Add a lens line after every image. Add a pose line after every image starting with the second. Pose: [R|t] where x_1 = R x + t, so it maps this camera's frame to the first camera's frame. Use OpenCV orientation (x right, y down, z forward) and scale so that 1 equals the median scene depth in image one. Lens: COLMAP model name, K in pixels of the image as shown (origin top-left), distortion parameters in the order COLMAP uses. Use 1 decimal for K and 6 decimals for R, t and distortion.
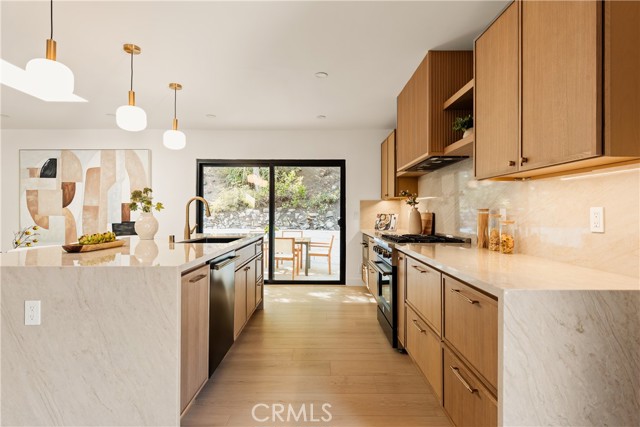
lens RADIAL K [[332.2, 0, 320.0], [0, 332.2, 213.5], [0, 0, 1]] dist [-0.000061, 0.000284]
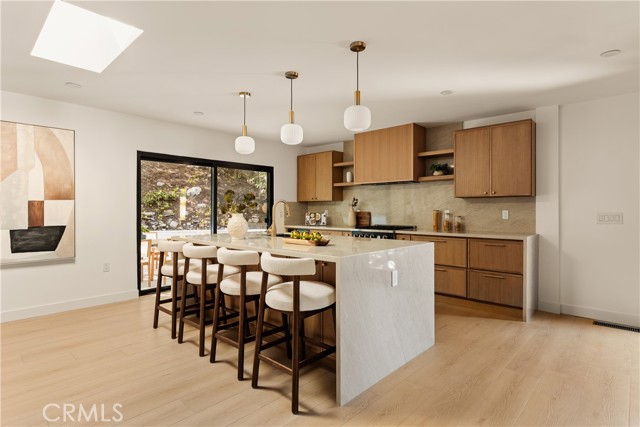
lens RADIAL K [[341.8, 0, 320.0], [0, 341.8, 213.5], [0, 0, 1]] dist [0.000059, -0.000291]
pose [[0.682400, -0.009314, 0.730920, -0.704662], [0.003507, 0.999949, 0.009468, -0.008311], [-0.730970, -0.003898, 0.682398, 0.052795]]
